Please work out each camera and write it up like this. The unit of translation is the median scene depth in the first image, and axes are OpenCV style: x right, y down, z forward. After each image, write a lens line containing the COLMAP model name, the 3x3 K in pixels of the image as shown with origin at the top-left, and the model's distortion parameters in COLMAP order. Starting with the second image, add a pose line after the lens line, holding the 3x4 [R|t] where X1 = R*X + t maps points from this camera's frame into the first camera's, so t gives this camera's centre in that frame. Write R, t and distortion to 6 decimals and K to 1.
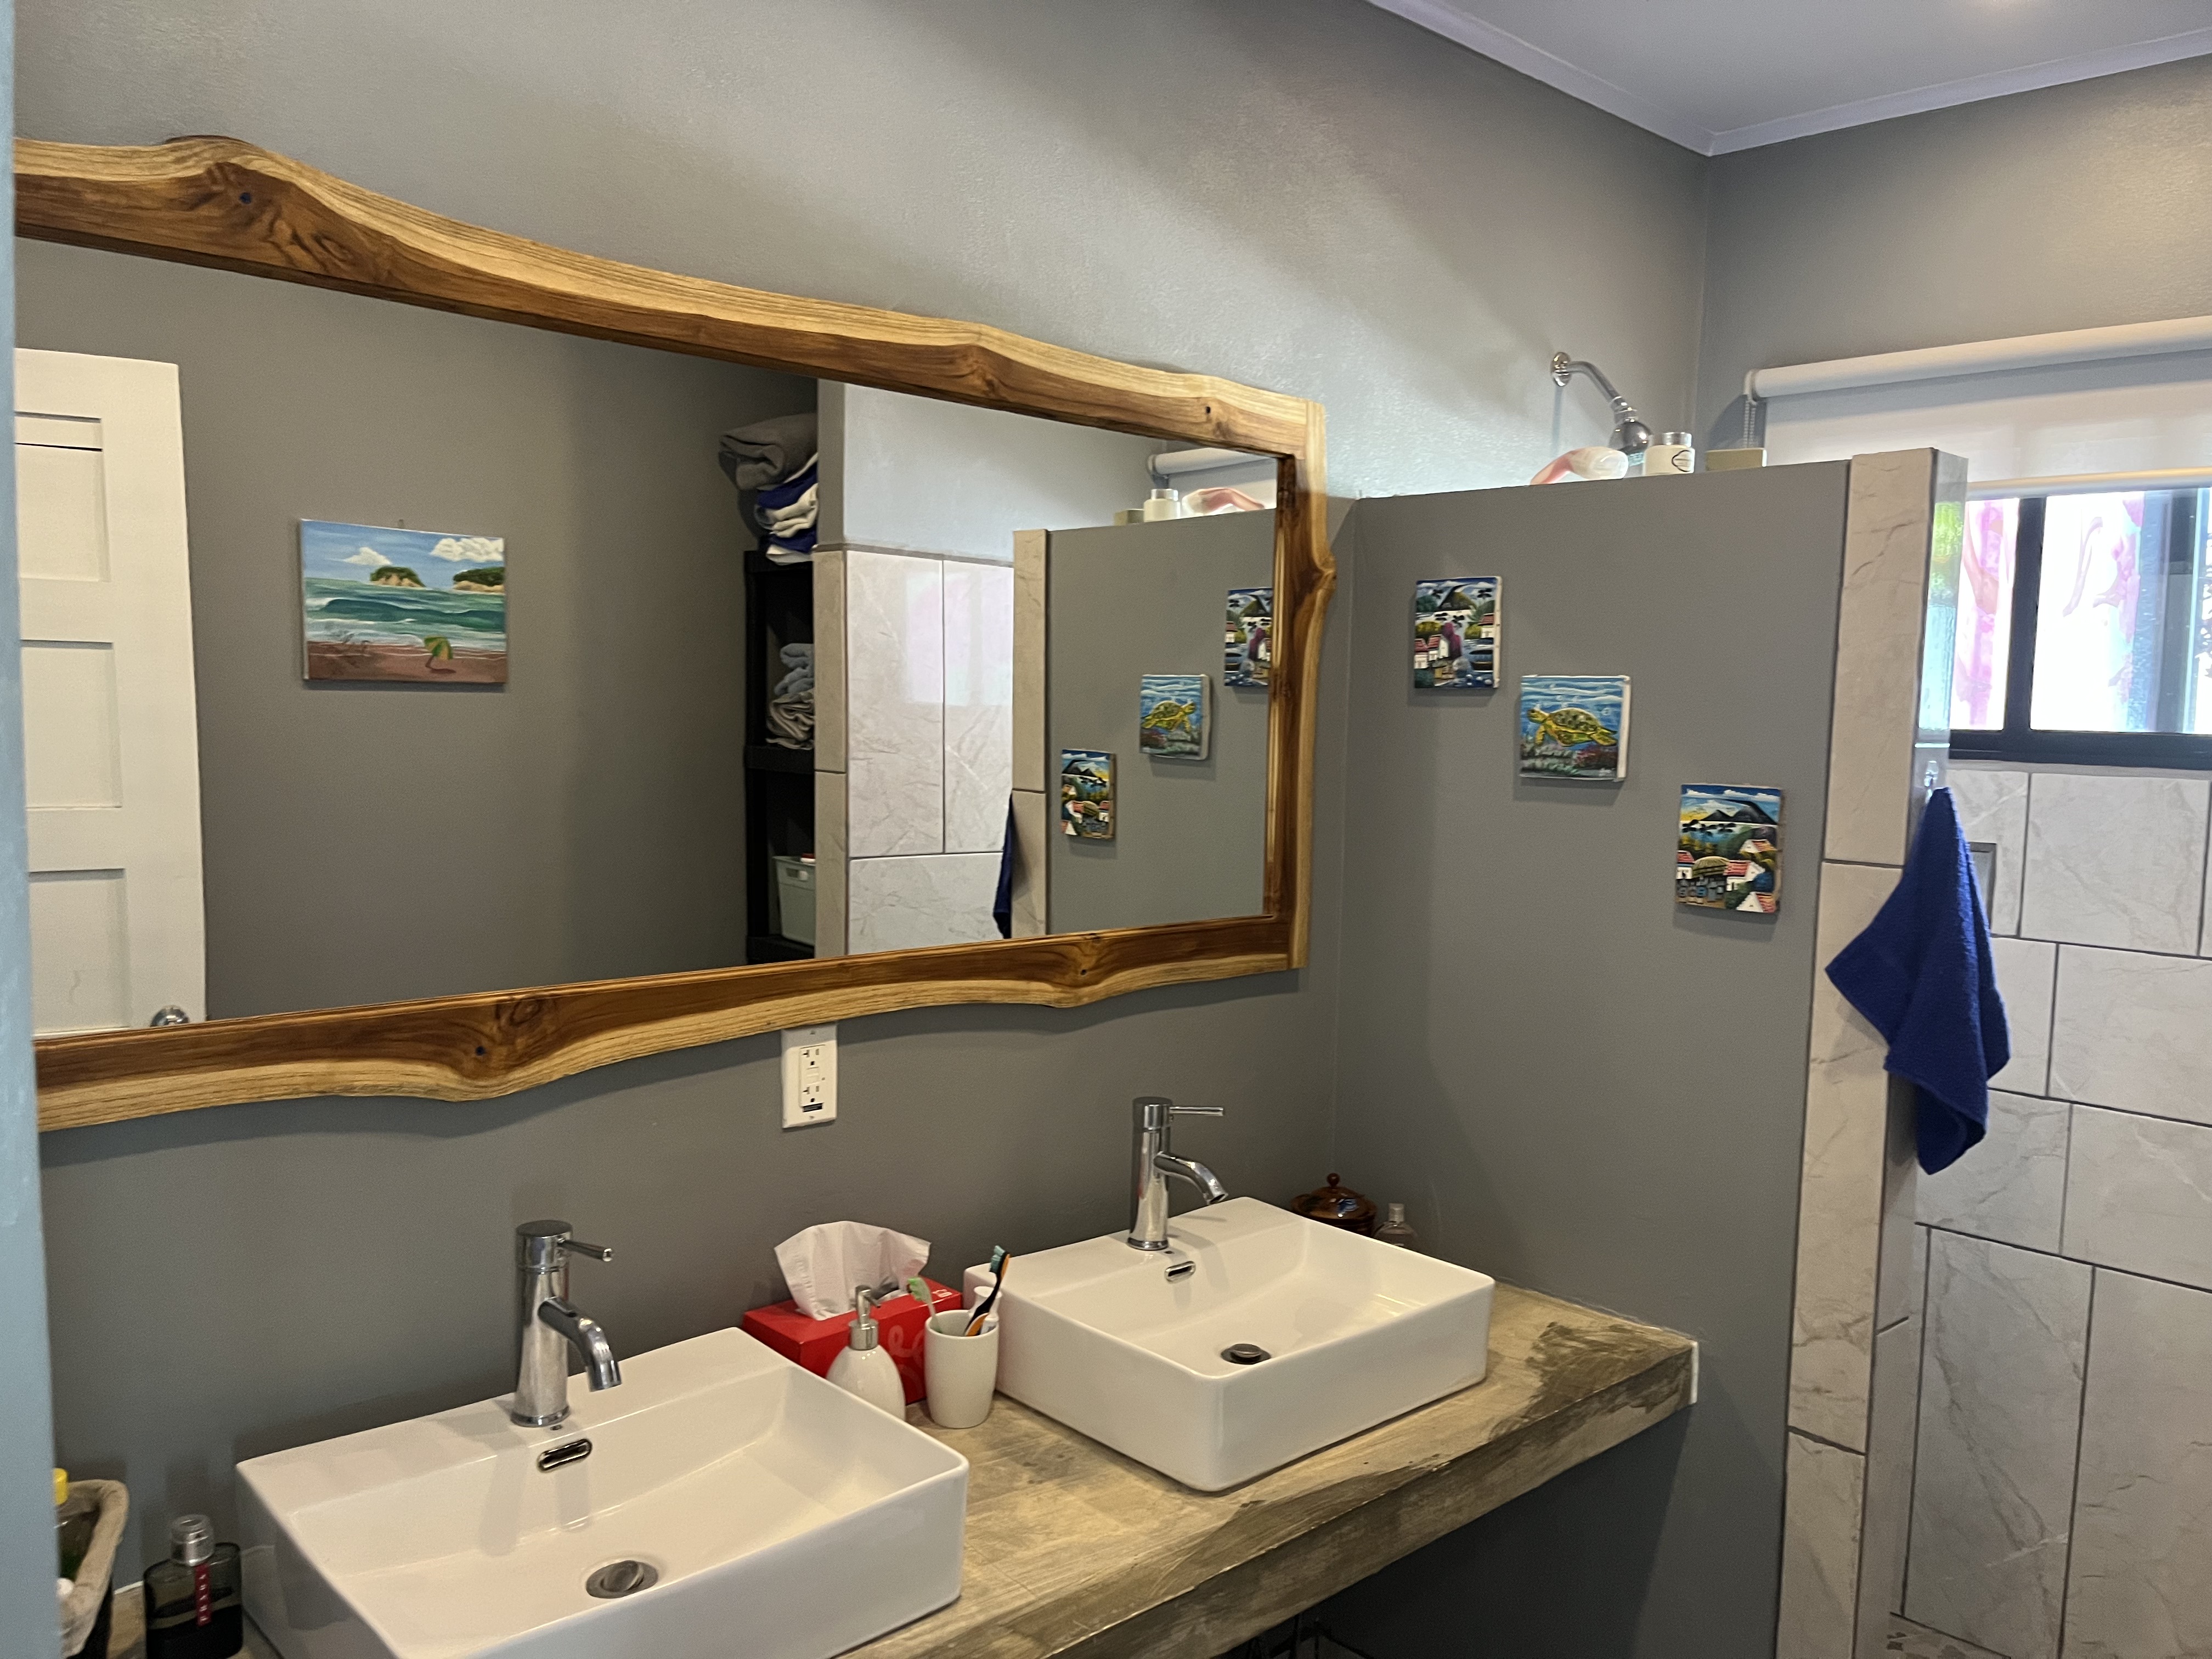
lens RADIAL K [[1680.3, 0, 1103.8], [0, 1680.3, 839.0], [0, 0, 1]] dist [0.072425, -0.108909]
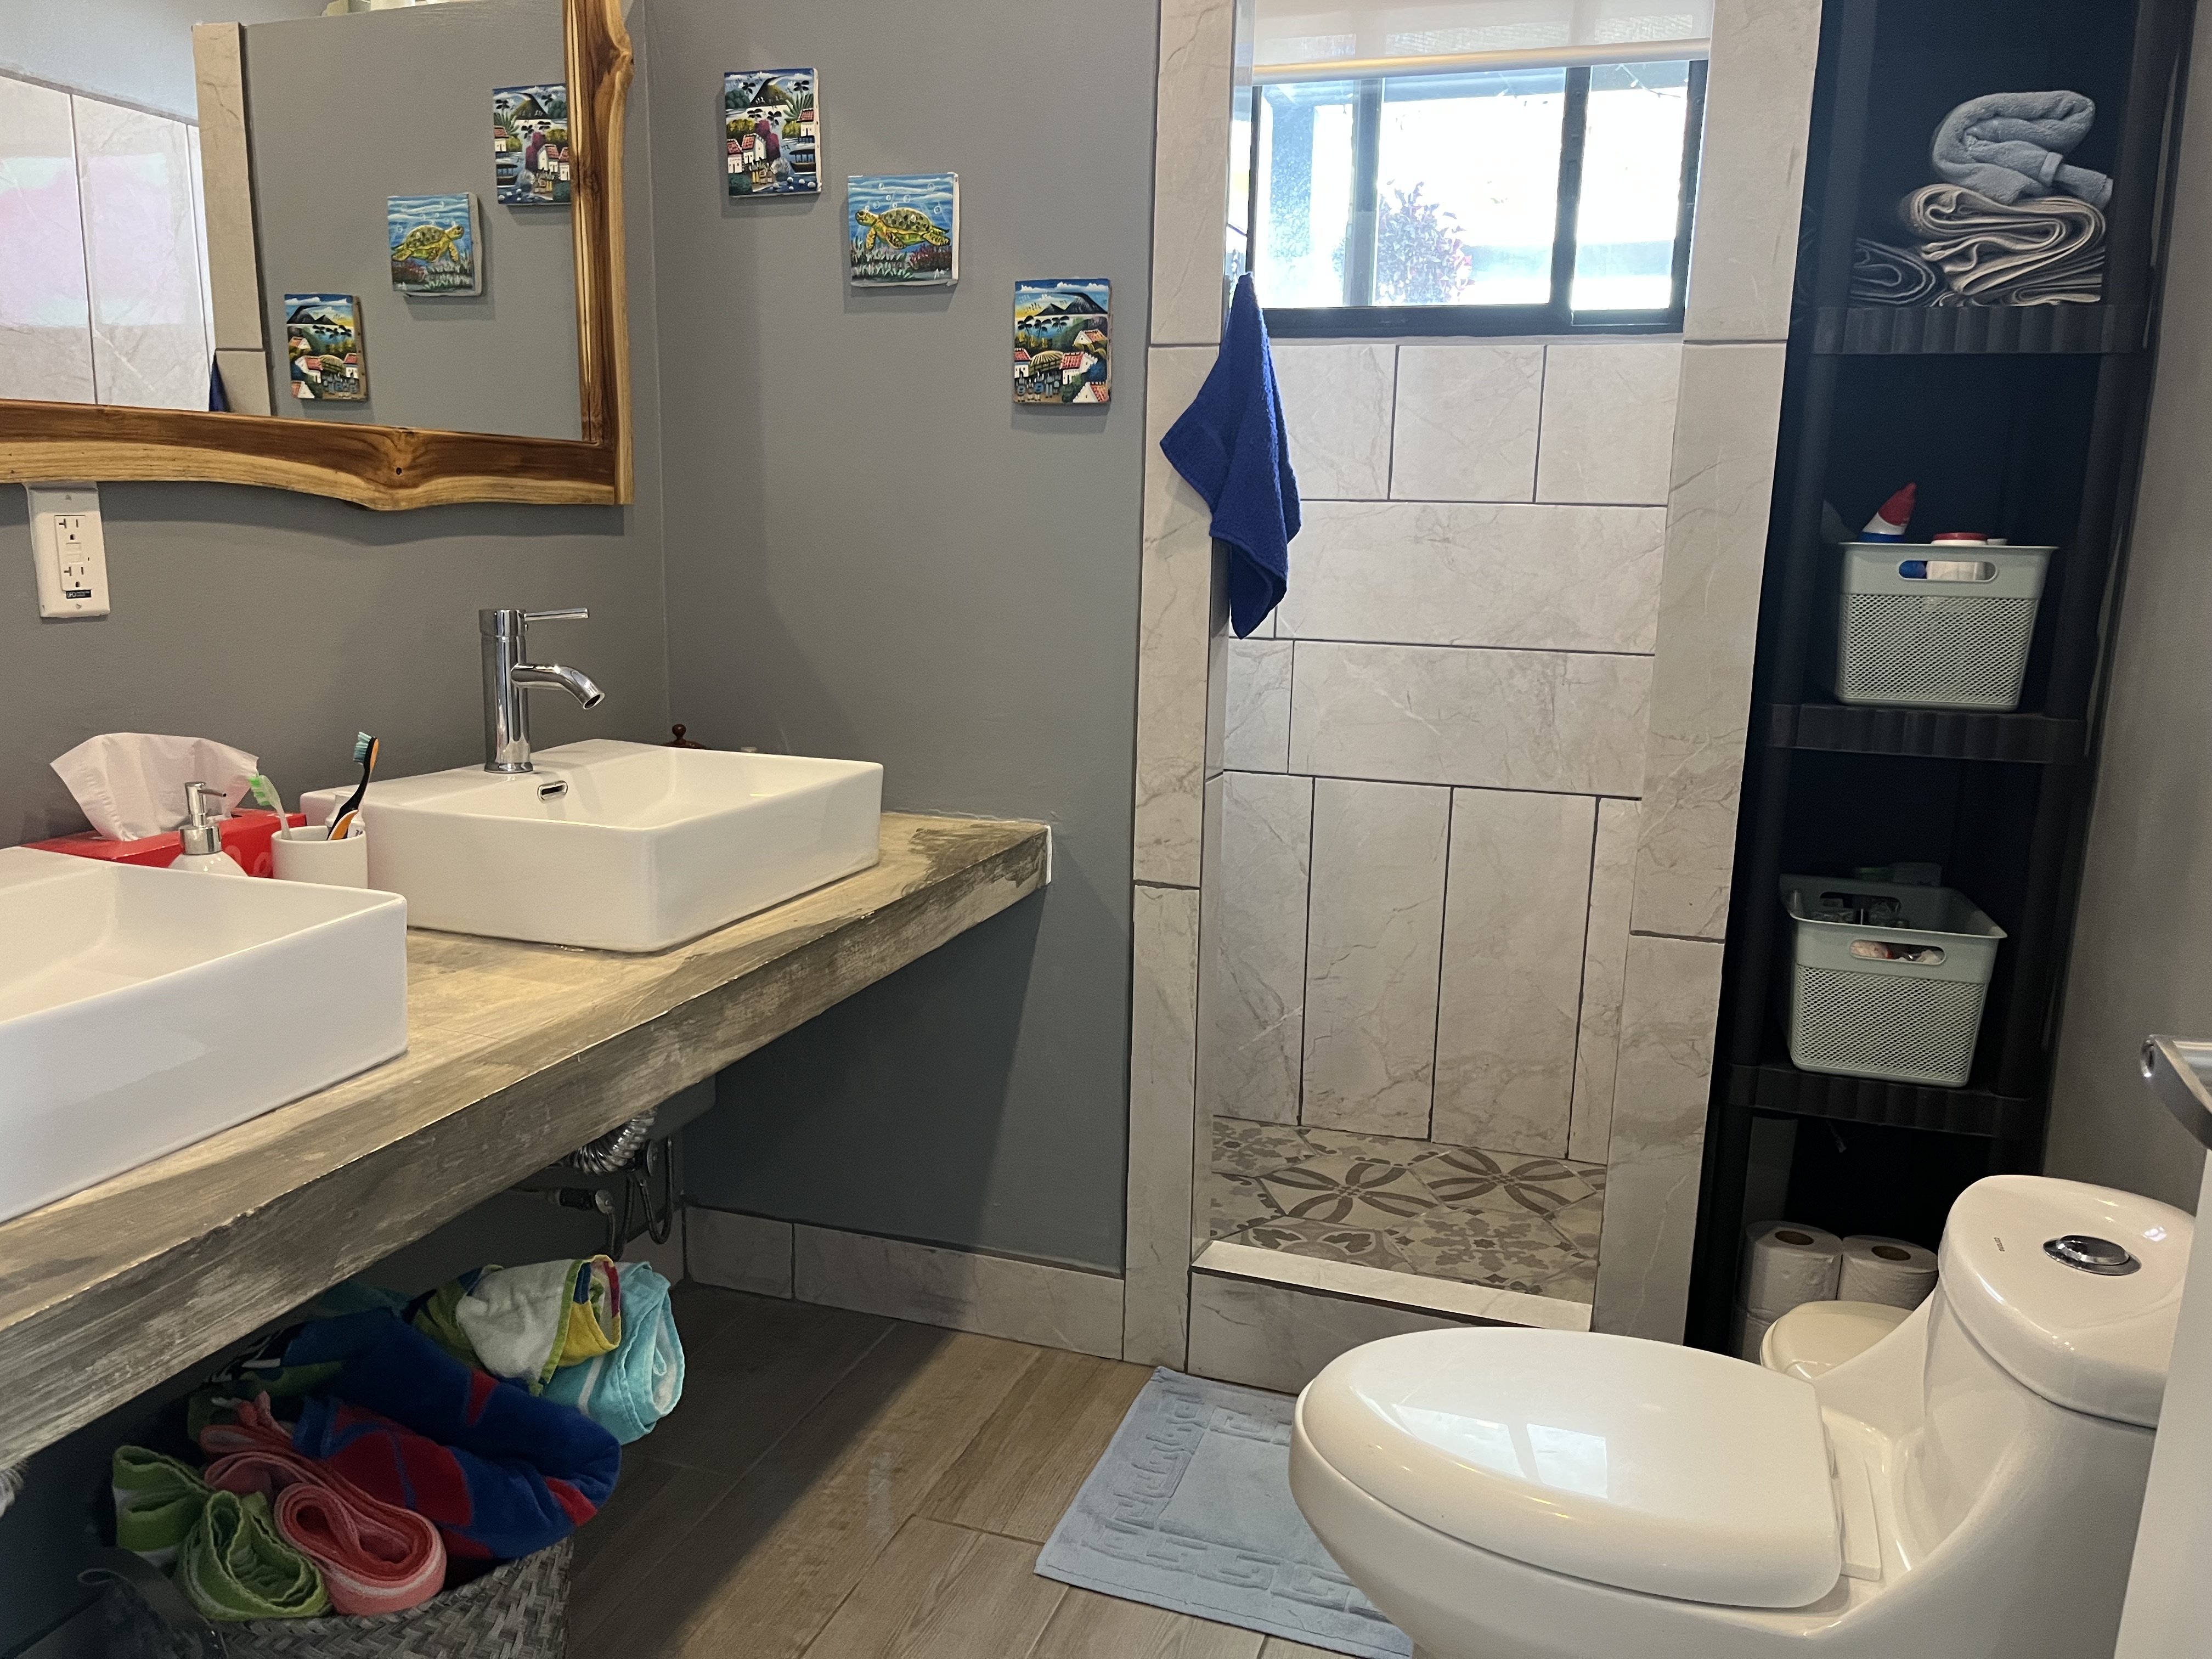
lens RADIAL K [[1685.3, 0, 1106.0], [0, 1685.3, 829.5], [0, 0, 1]] dist [0.012342, 0.001992]
pose [[0.880526, -0.096093, 0.464155, -0.110548], [0.040271, 0.990860, 0.128739, 0.161903], [-0.472283, -0.094666, 0.876349, 0.052445]]
